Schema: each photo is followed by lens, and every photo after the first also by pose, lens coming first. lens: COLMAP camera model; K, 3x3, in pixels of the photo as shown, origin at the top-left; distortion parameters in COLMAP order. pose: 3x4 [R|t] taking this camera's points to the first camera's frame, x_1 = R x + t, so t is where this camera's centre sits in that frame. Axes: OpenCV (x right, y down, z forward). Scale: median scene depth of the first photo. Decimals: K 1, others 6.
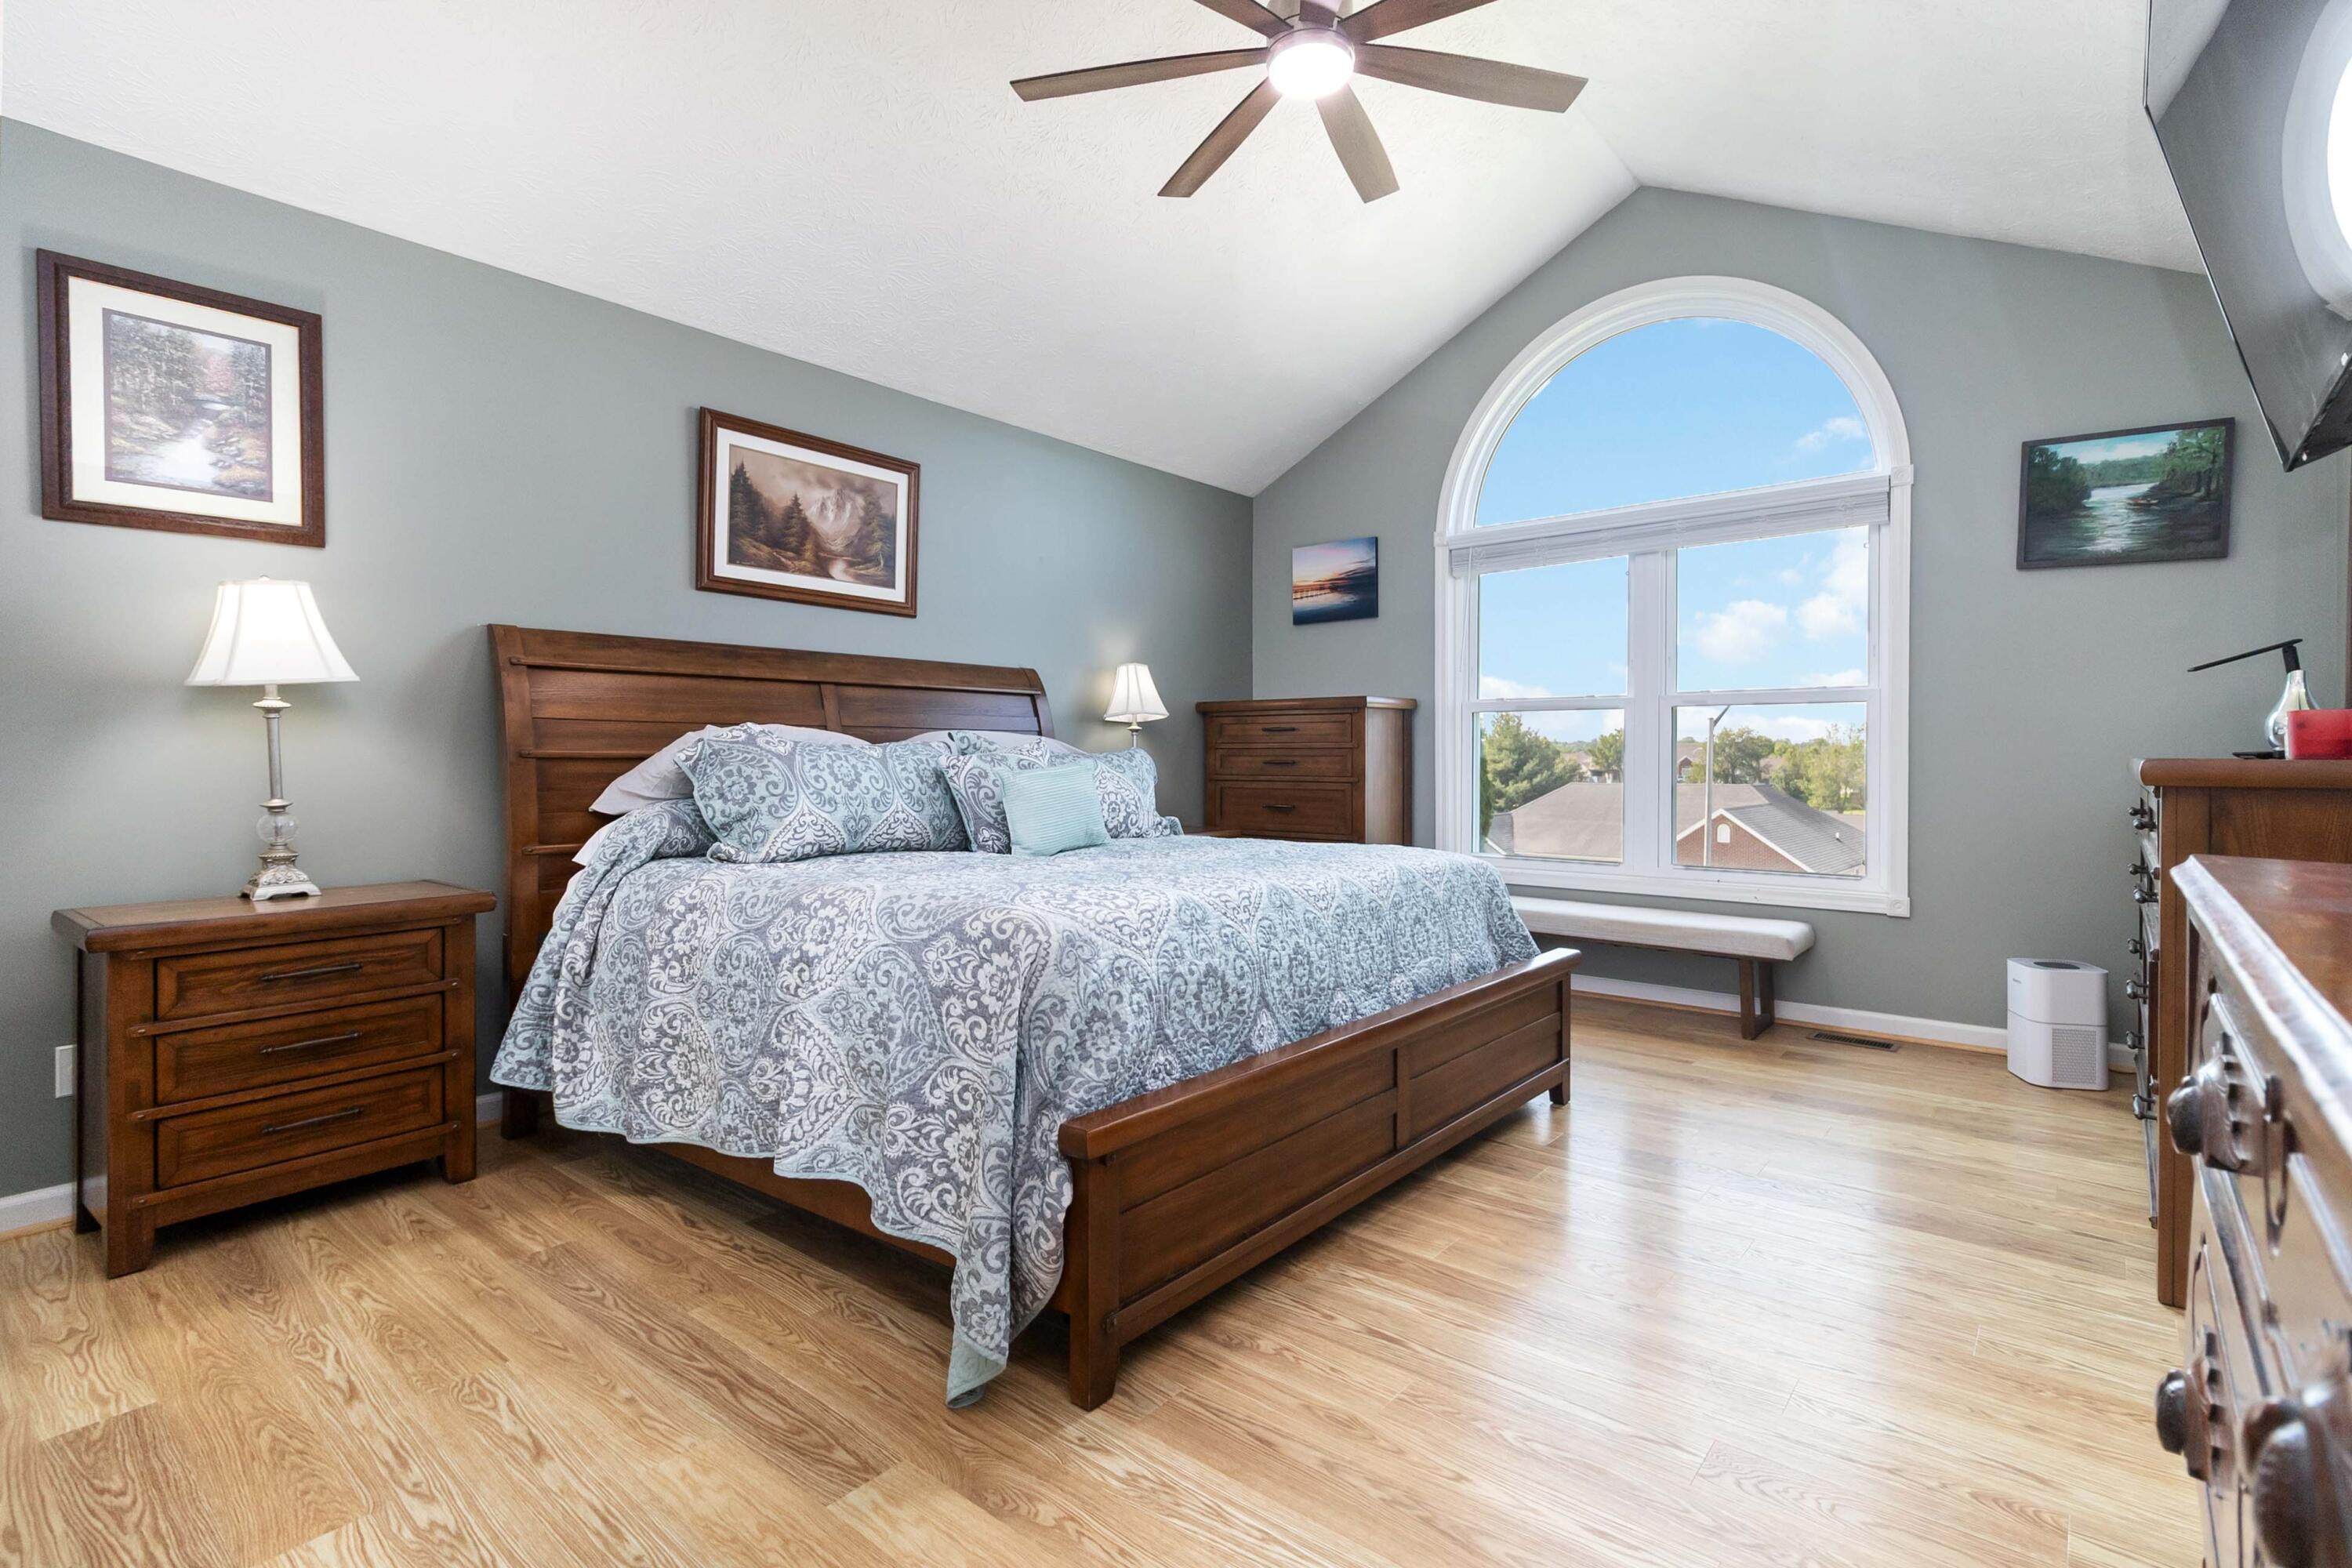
lens RADIAL K [[1087.2, 0, 1180.5], [0, 1087.2, 785.2], [0, 0, 1]] dist [0.001211, -0.000040]
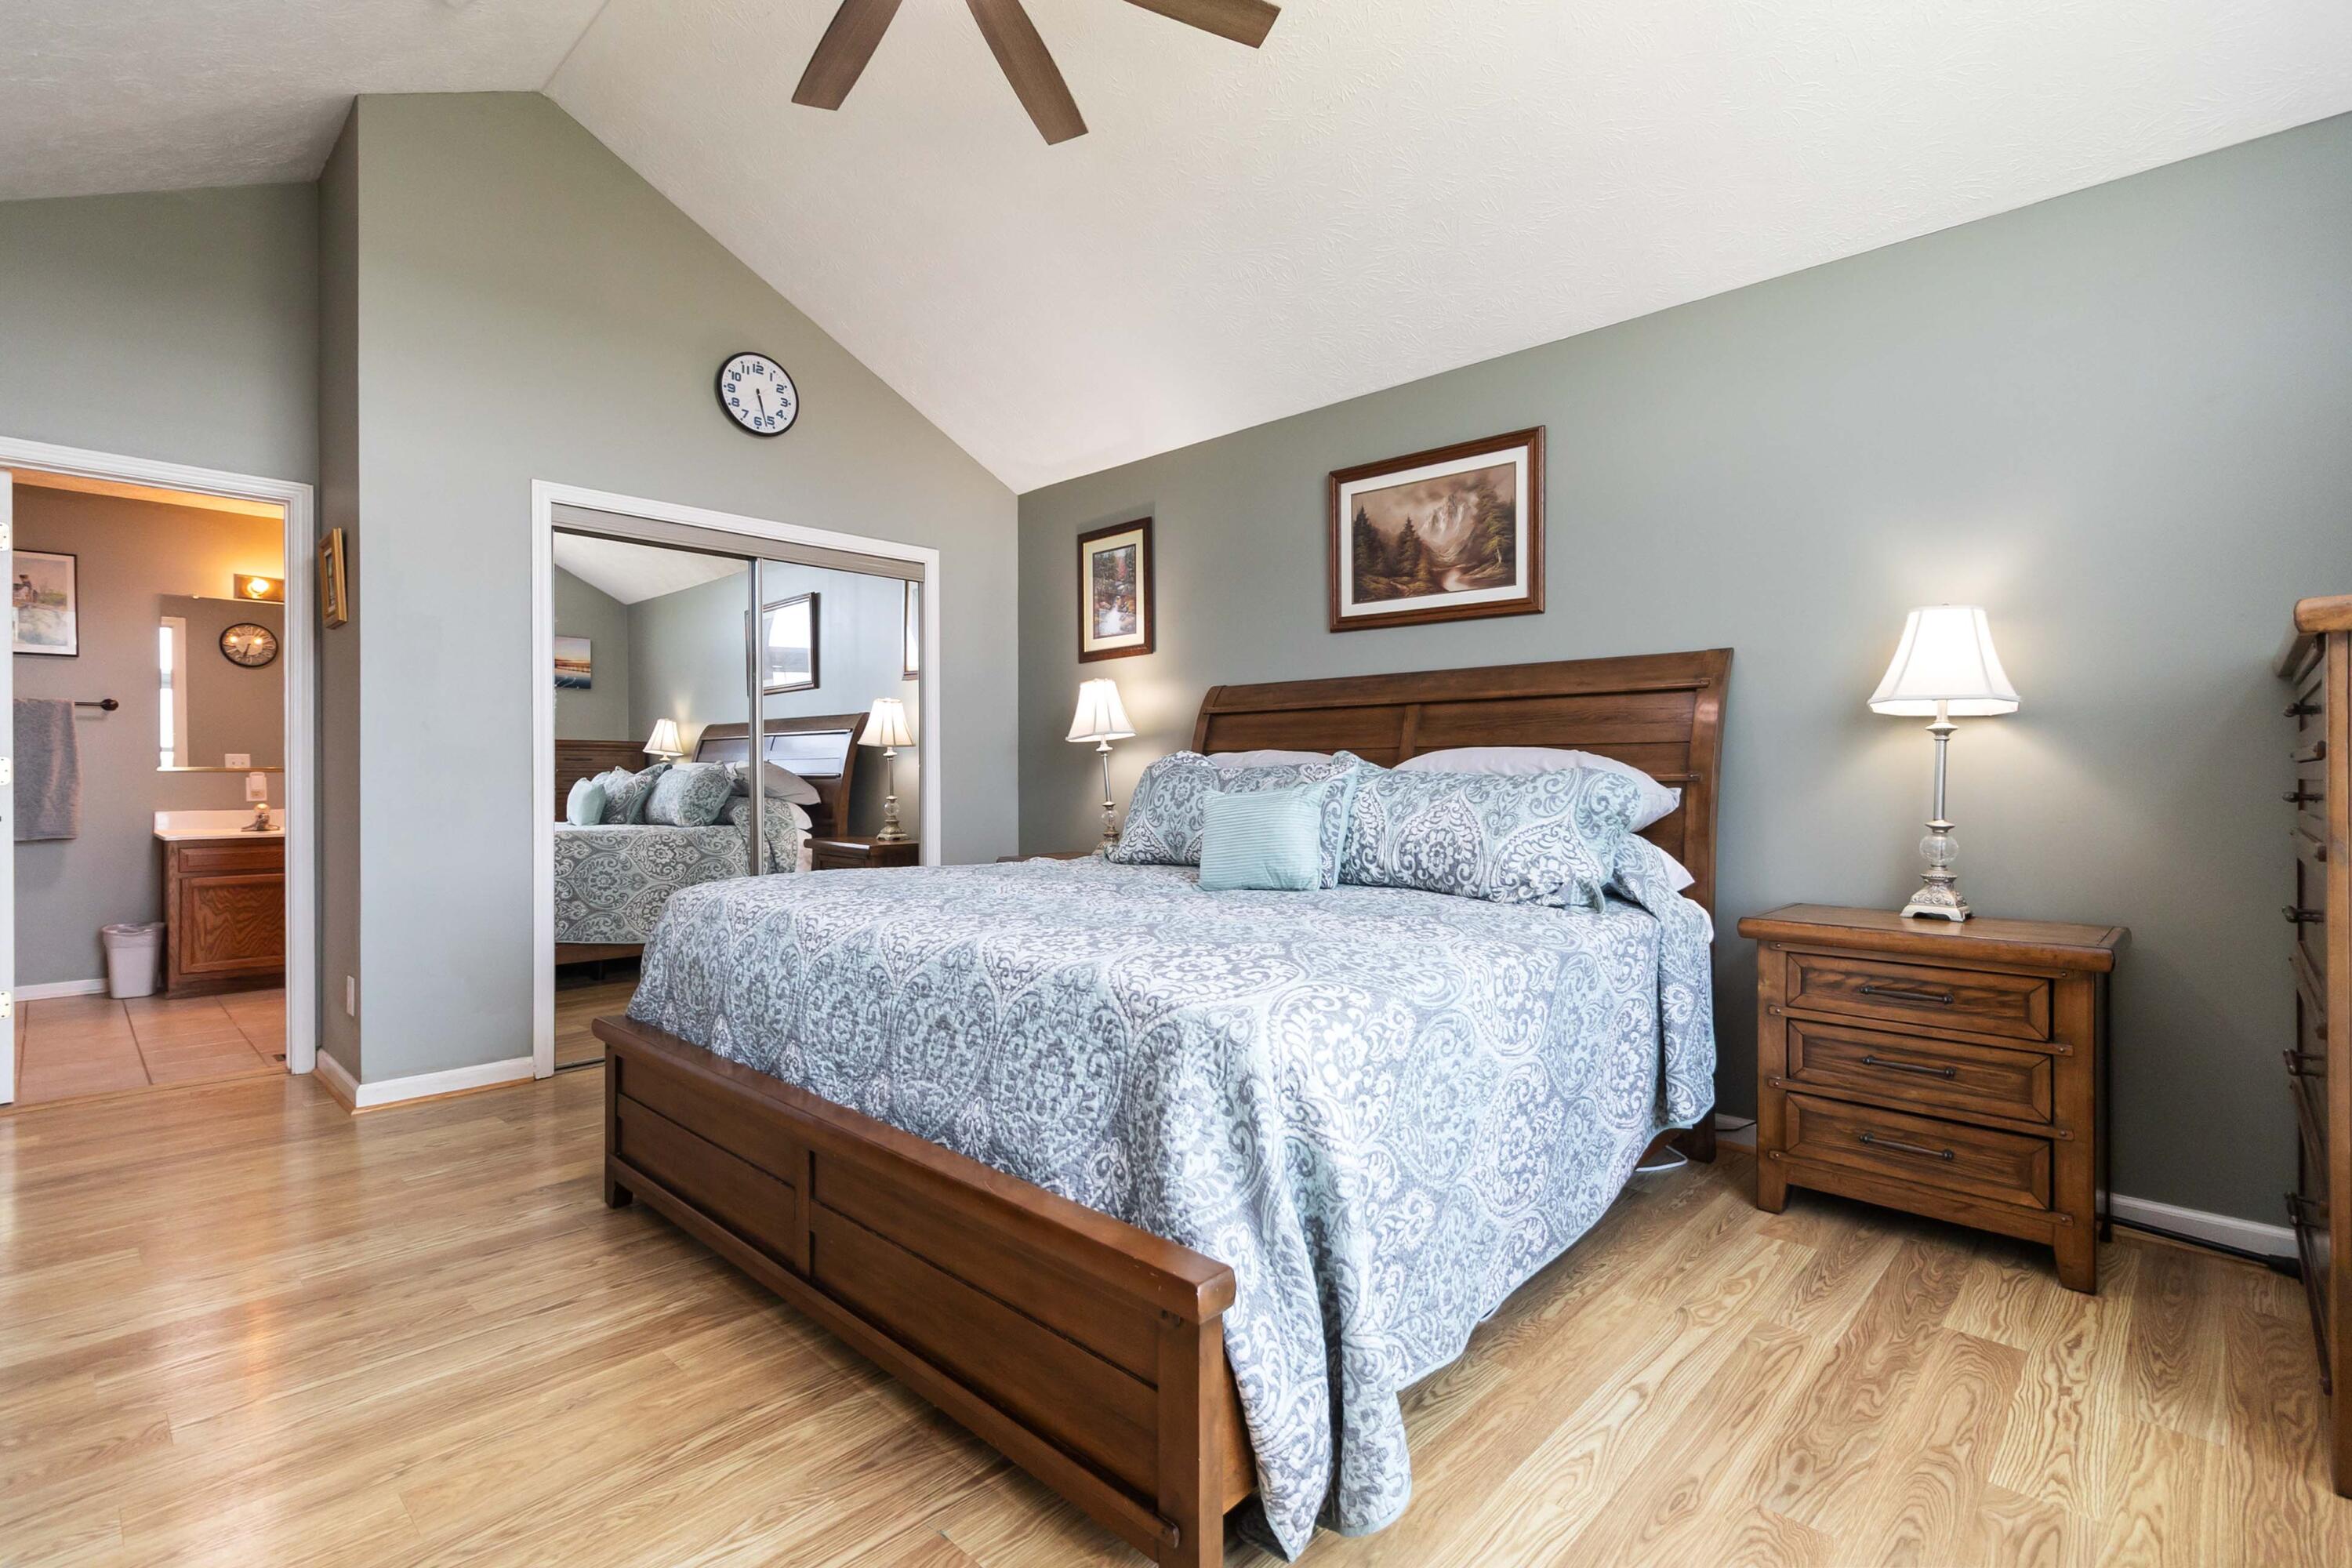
lens RADIAL K [[1087.2, 0, 1181.1], [0, 1087.2, 762.2], [0, 0, 1]] dist [0.001211, -0.000040]
pose [[-0.049337, -0.014951, -0.998670, 0.650408], [-0.029251, 0.999481, -0.013518, -0.025255], [0.998354, 0.028545, -0.049748, 0.858156]]
